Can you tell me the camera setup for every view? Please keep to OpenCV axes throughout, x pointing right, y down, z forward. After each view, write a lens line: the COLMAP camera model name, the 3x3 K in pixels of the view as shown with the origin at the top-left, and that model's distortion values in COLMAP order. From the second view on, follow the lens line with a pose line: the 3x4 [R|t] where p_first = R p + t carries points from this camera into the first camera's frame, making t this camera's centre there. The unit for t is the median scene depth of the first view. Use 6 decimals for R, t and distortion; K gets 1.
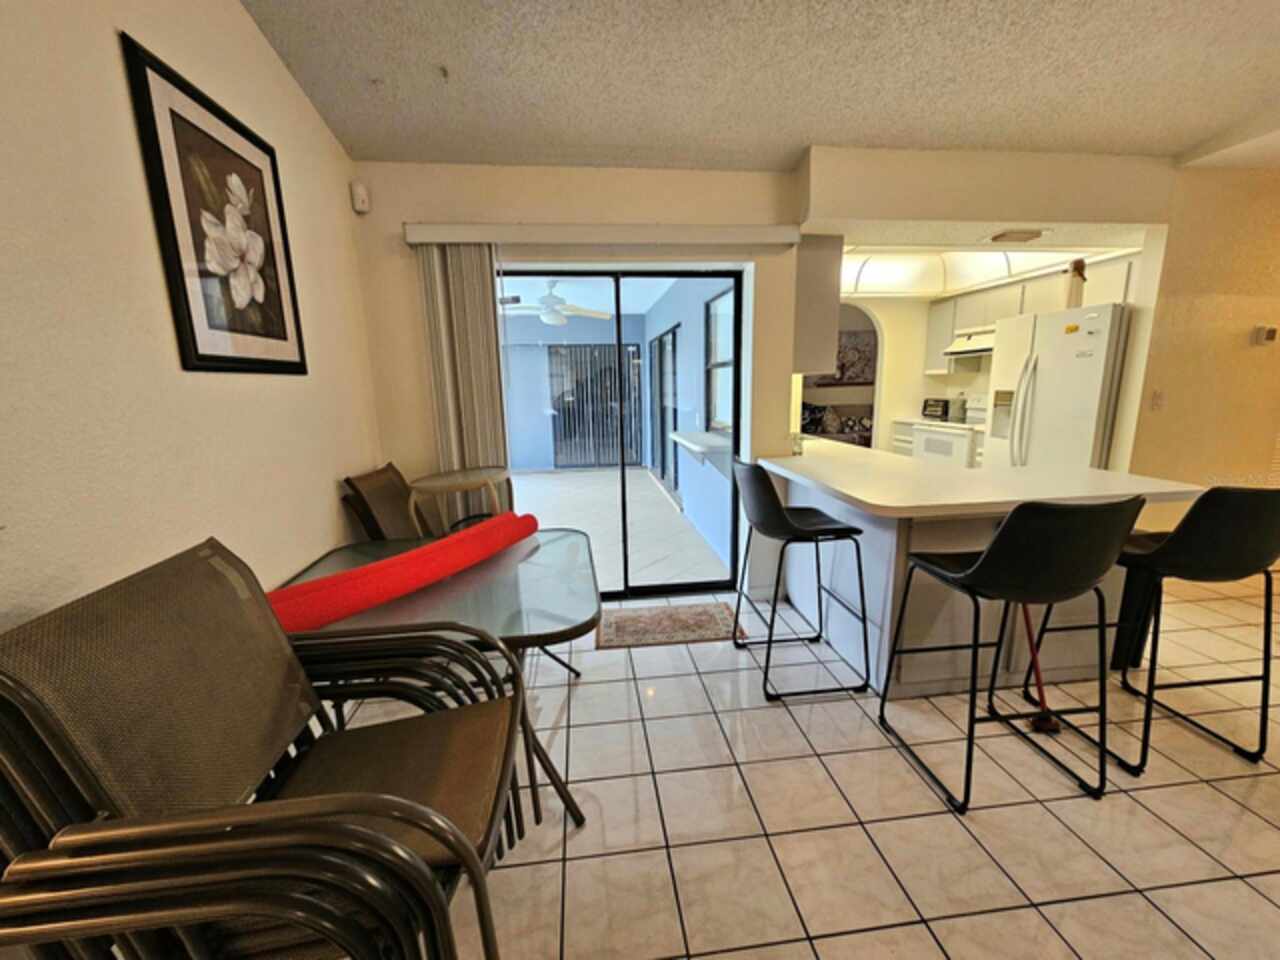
lens RADIAL K [[524.5, 0, 641.8], [0, 524.5, 487.4], [0, 0, 1]] dist [-0.005750, 0.002189]
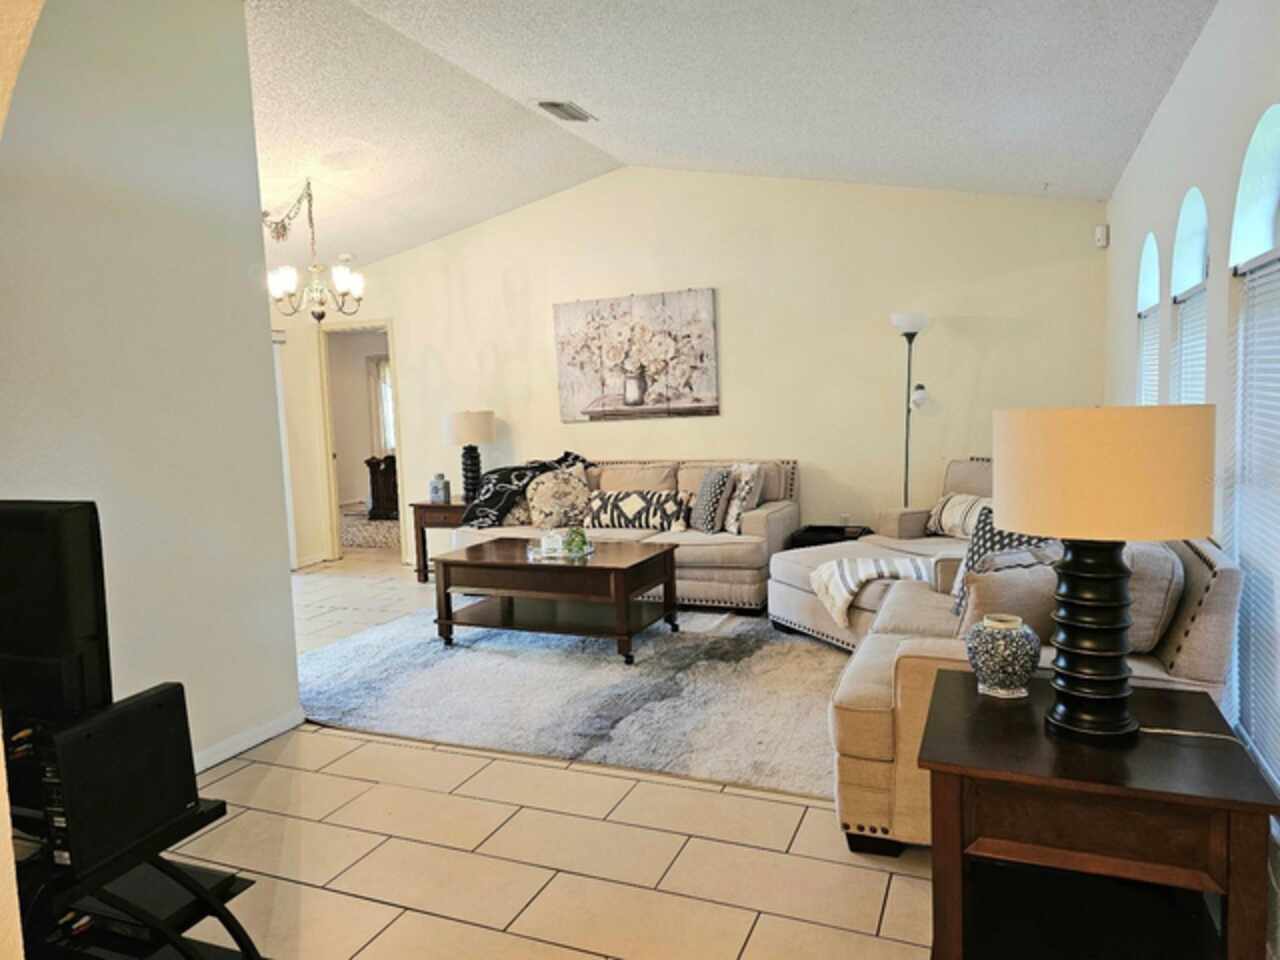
lens RADIAL K [[859.1, 0, 640.5], [0, 859.1, 471.5], [0, 0, 1]] dist [0.045158, -0.035493]
pose [[0.871786, 0.022385, -0.489374, 0.735768], [-0.071442, 0.994085, -0.081797, -0.090144], [0.484649, 0.106272, 0.868229, 0.382544]]
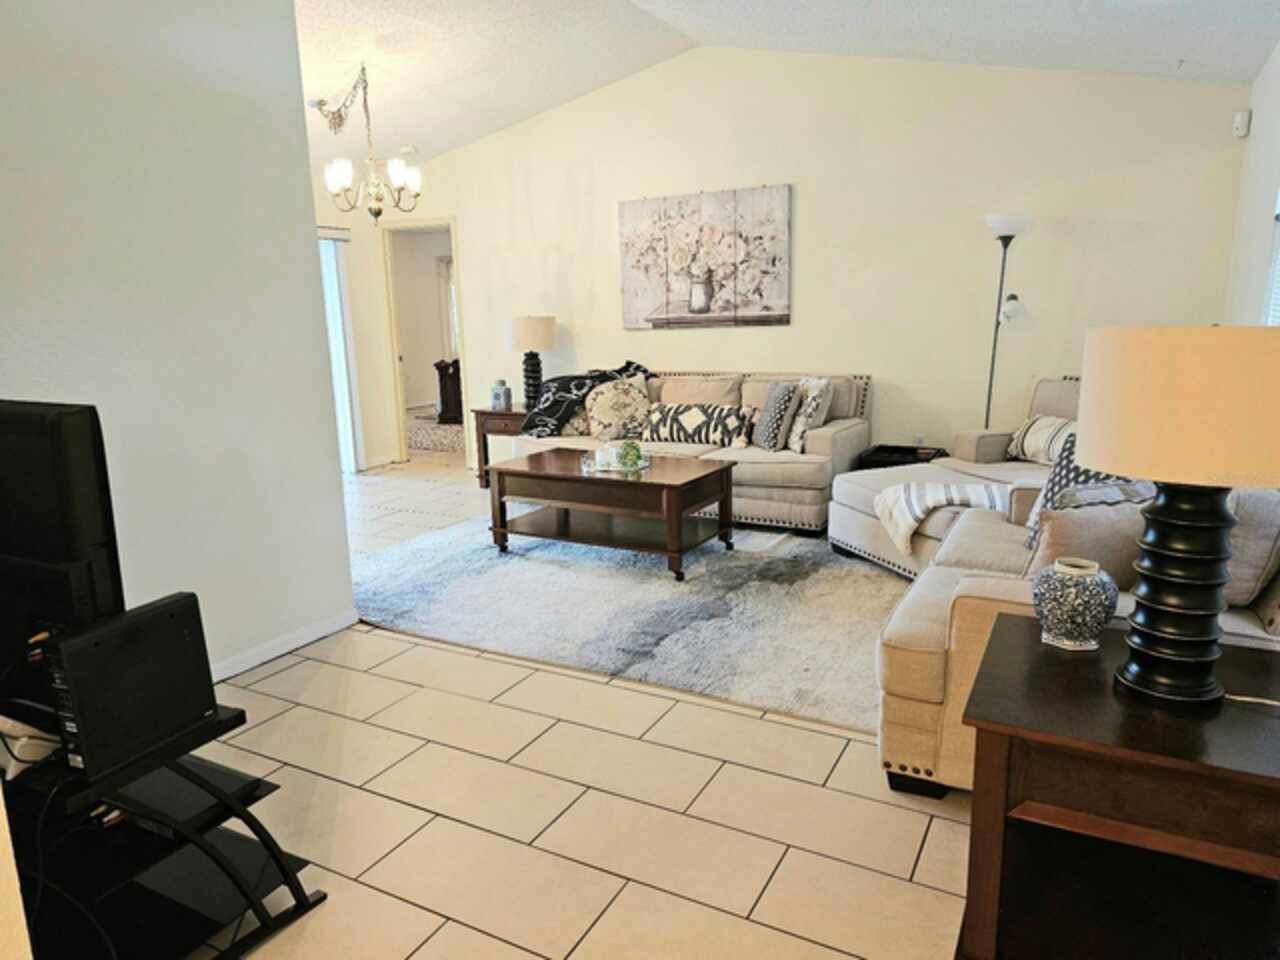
lens RADIAL K [[859.1, 0, 632.4], [0, 859.1, 489.4], [0, 0, 1]] dist [0.045158, -0.035493]
pose [[0.819446, 0.115574, -0.561383, 0.735088], [-0.103914, 0.993184, 0.052789, -0.094648], [0.563657, 0.015078, 0.825871, 0.404418]]
